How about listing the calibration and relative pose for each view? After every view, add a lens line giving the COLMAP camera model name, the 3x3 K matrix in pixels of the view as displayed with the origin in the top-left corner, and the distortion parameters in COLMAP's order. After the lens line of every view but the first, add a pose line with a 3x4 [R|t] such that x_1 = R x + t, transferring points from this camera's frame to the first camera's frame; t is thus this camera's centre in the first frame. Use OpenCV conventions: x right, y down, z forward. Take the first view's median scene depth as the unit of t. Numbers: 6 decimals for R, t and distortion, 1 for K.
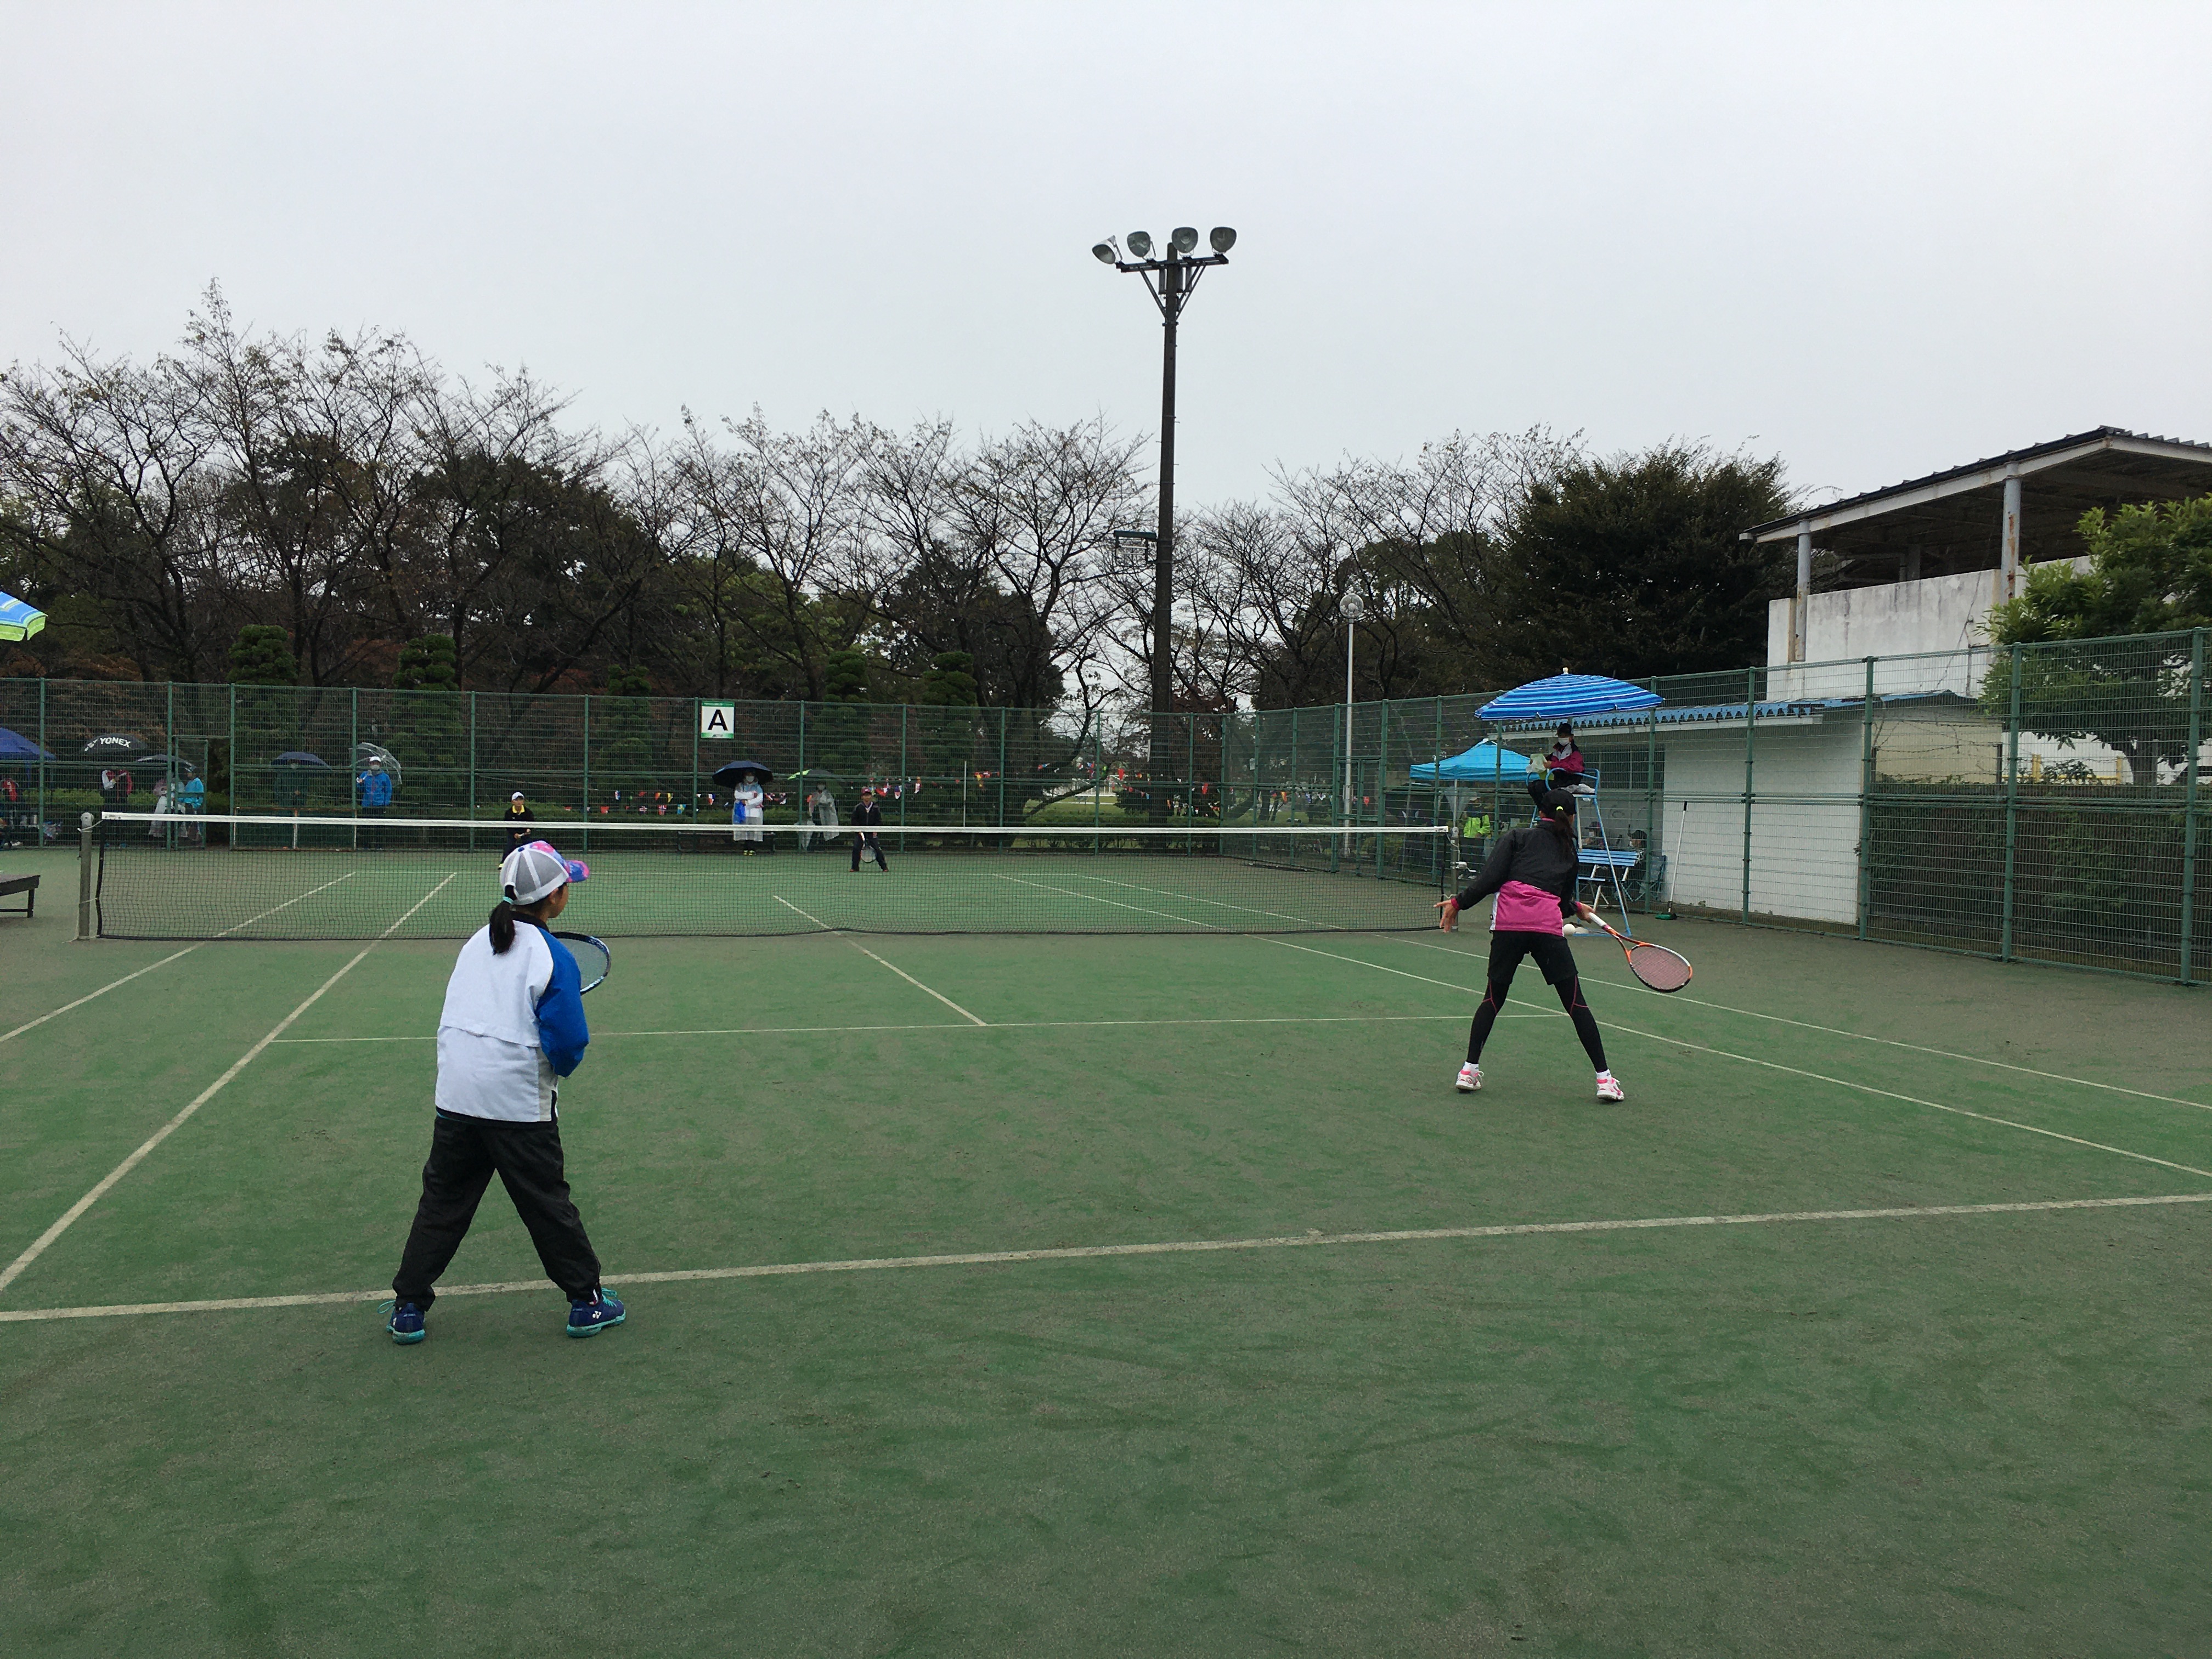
lens RADIAL K [[1884.1, 0, 1122.9], [0, 1884.1, 818.1], [0, 0, 1]] dist [0.041748, -0.057625]
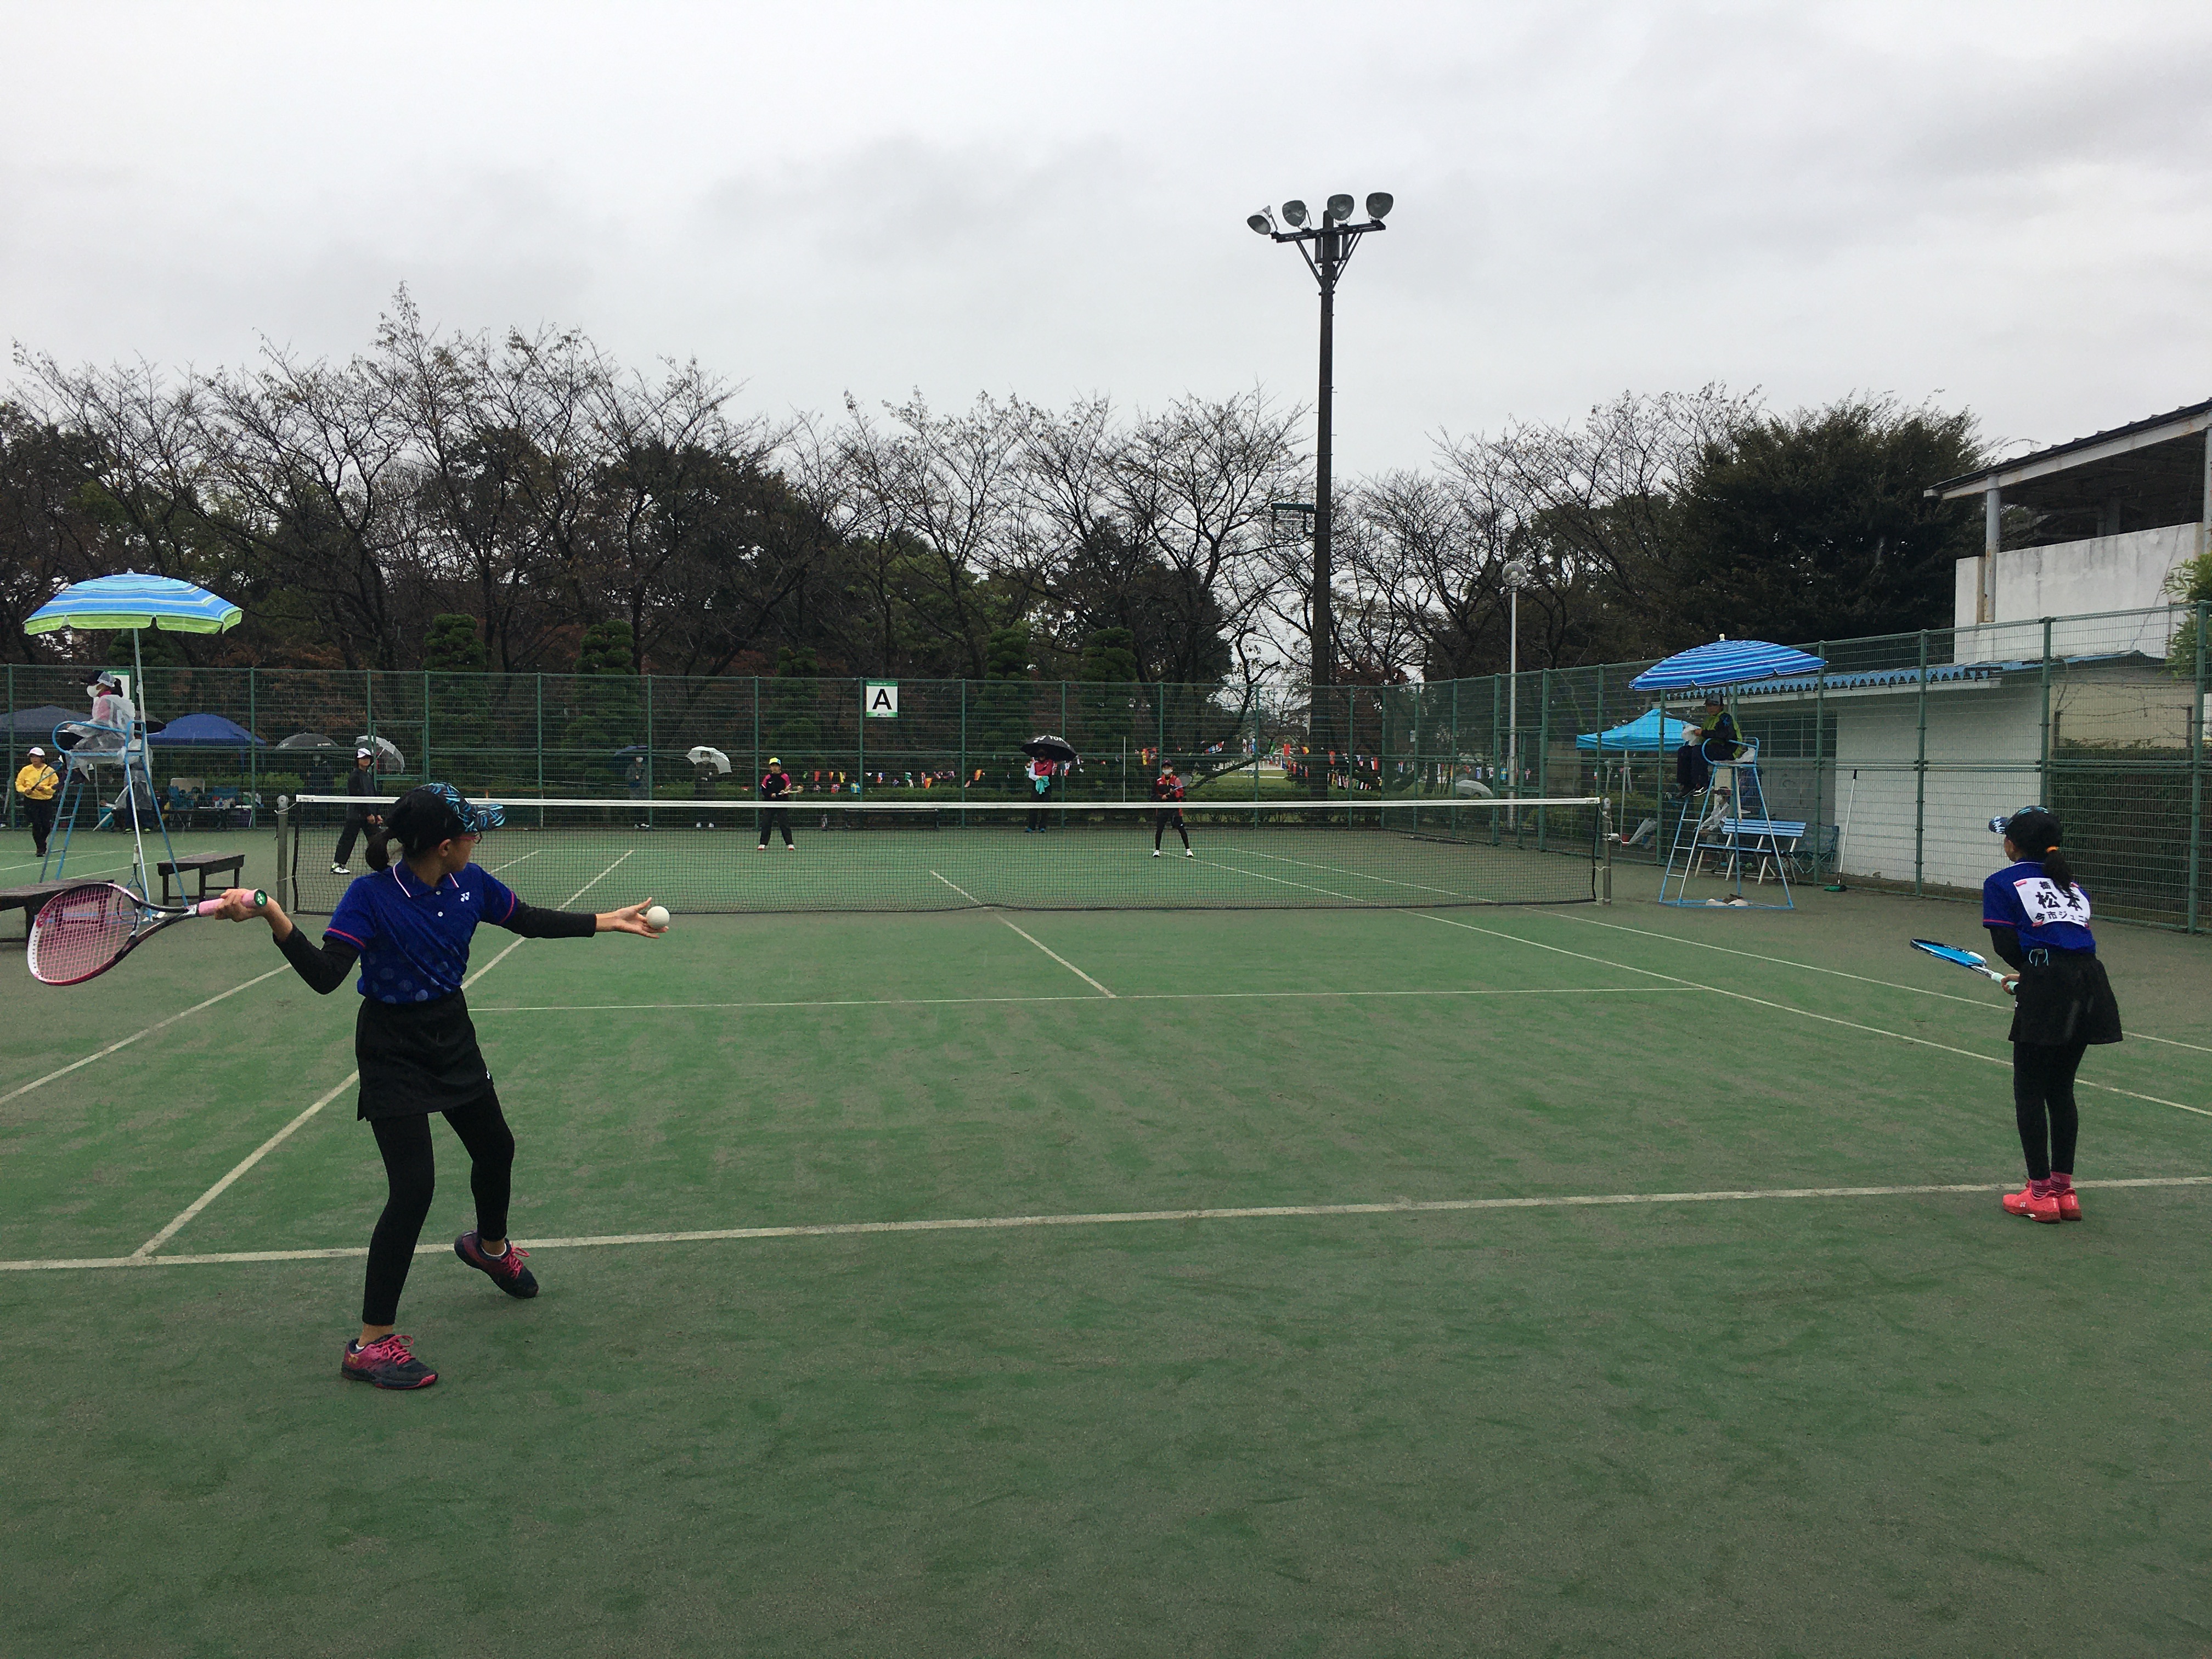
lens RADIAL K [[1884.1, 0, 1109.6], [0, 1884.1, 822.5], [0, 0, 1]] dist [0.041748, -0.057625]
pose [[0.995221, -0.007362, -0.097374, 0.006235], [0.008901, 0.999842, 0.015383, -0.000018], [0.097246, -0.016177, 0.995129, -0.003072]]
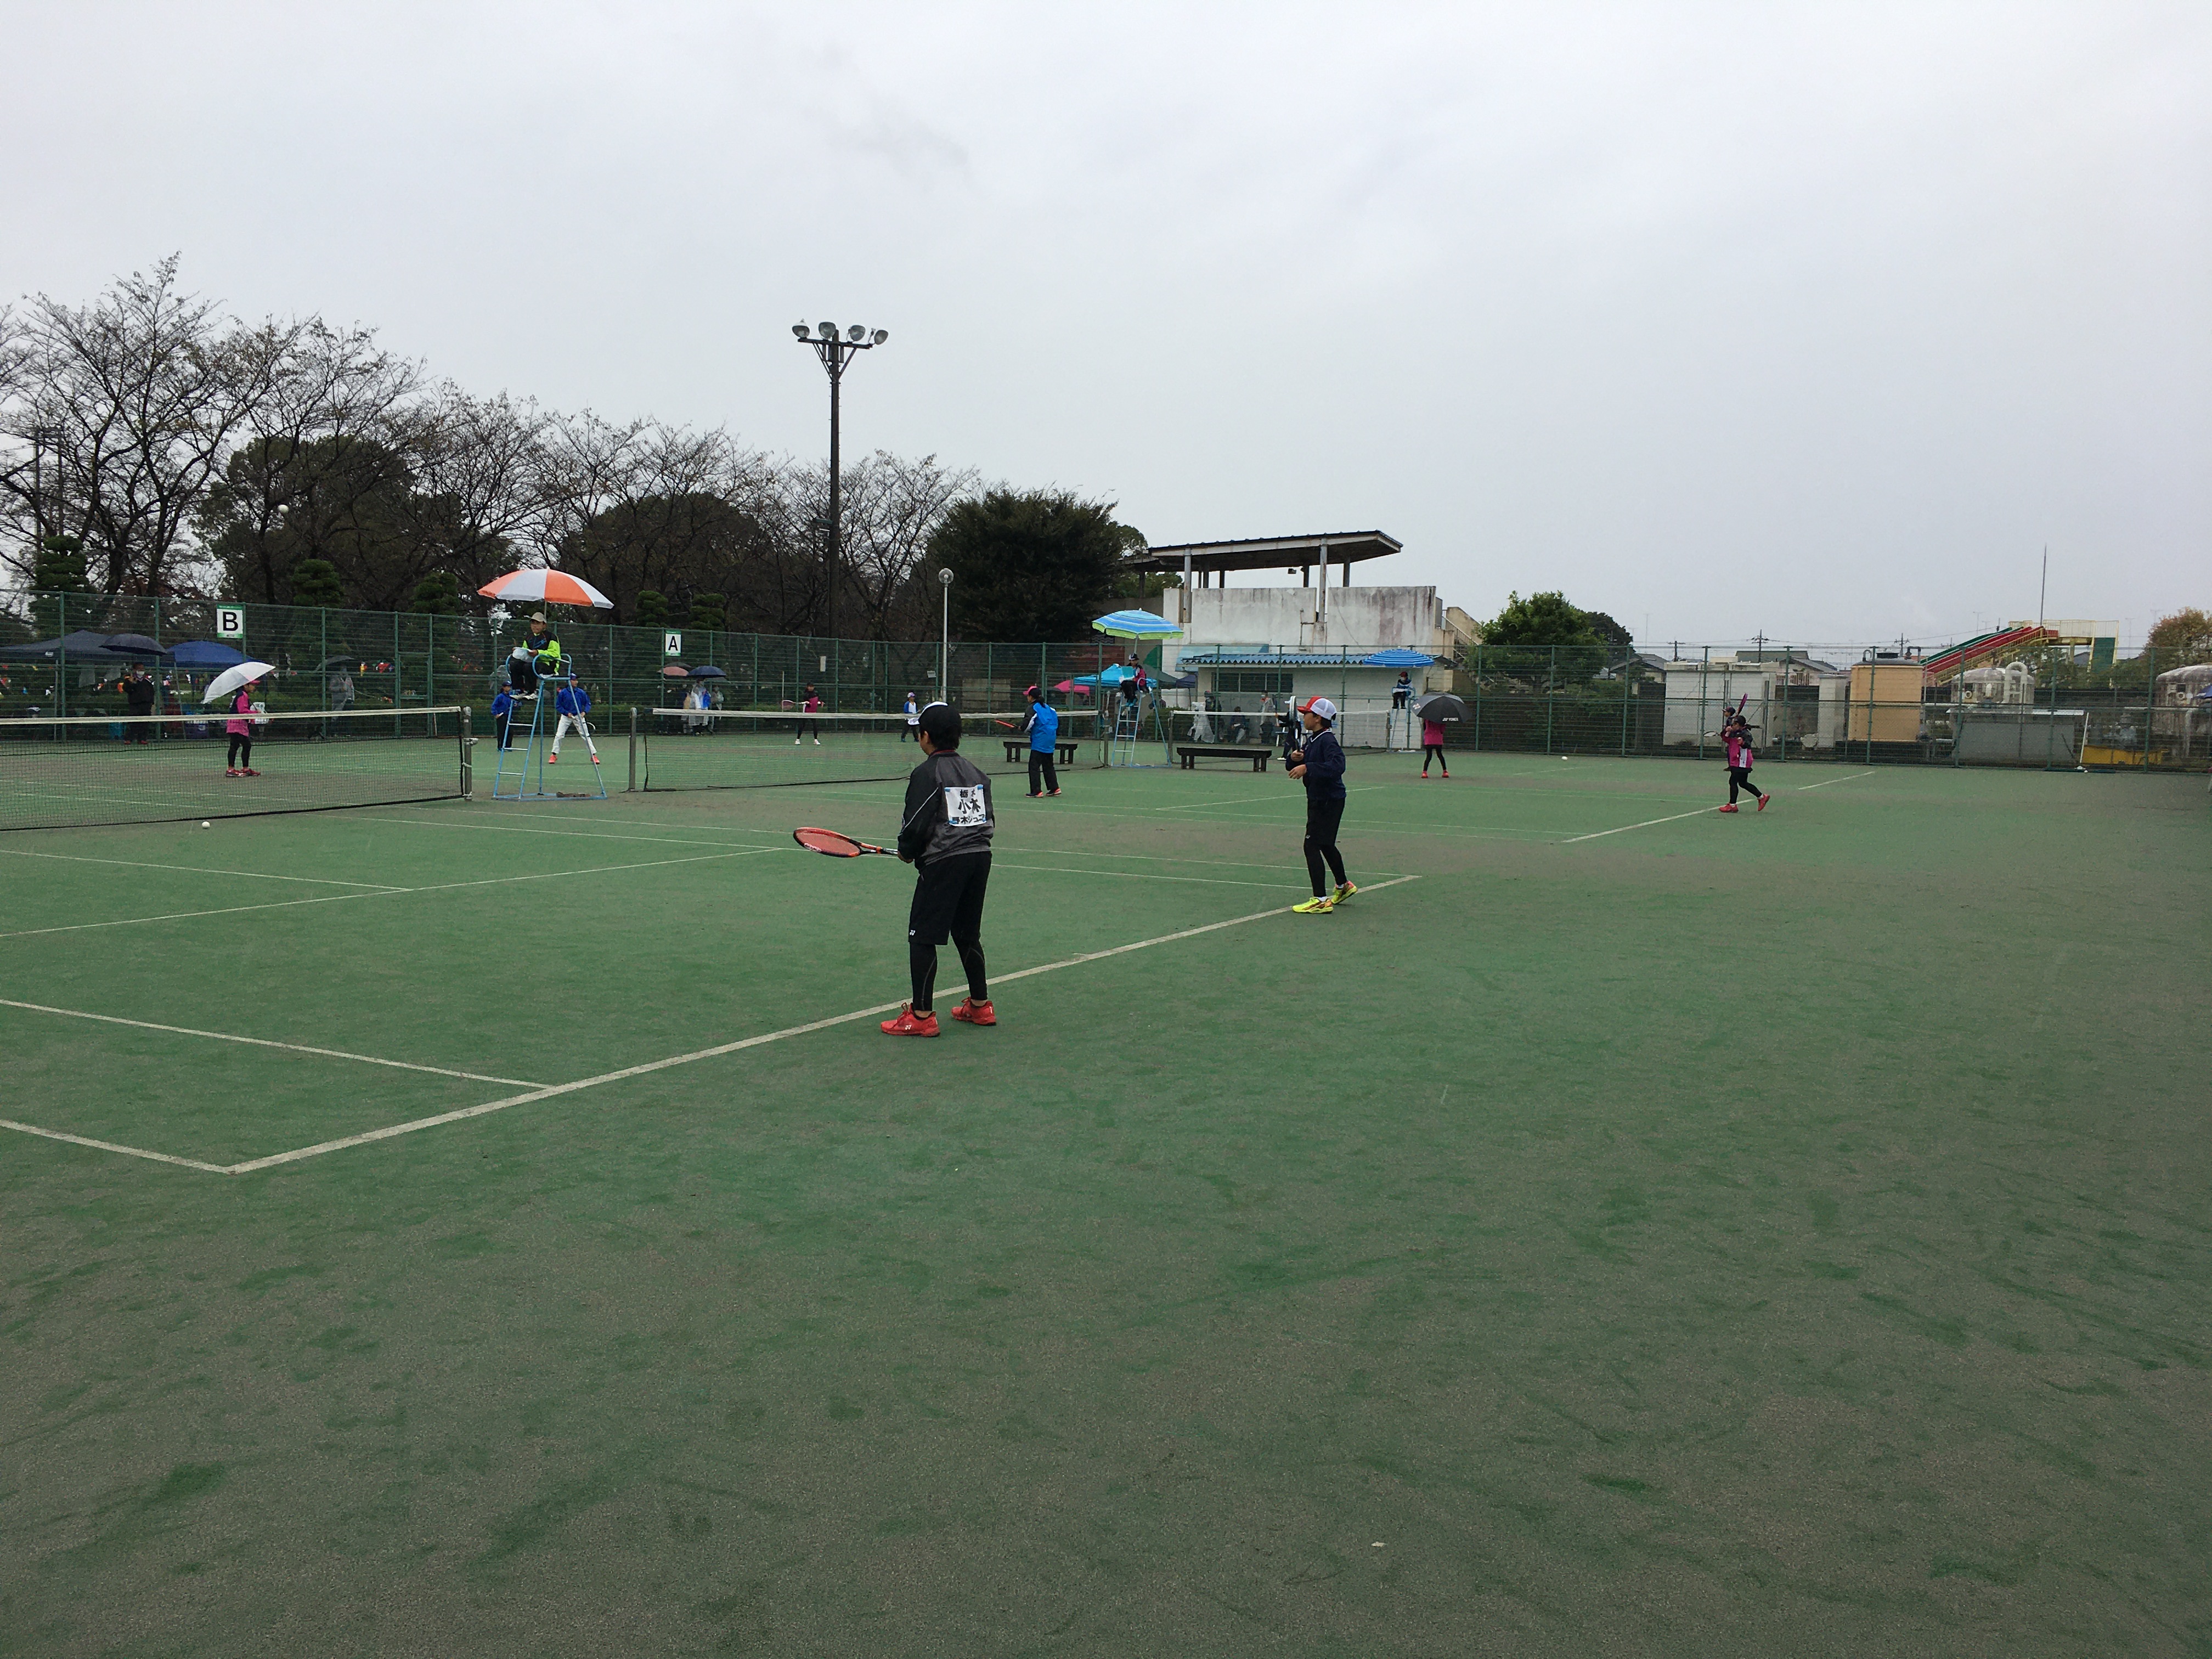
lens RADIAL K [[1884.1, 0, 1110.8], [0, 1884.1, 834.8], [0, 0, 1]] dist [0.041748, -0.057625]
pose [[0.705007, -0.055077, 0.707059, -0.913685], [0.001730, 0.997110, 0.075946, -0.012689], [-0.709198, -0.052319, 0.703065, -0.250681]]
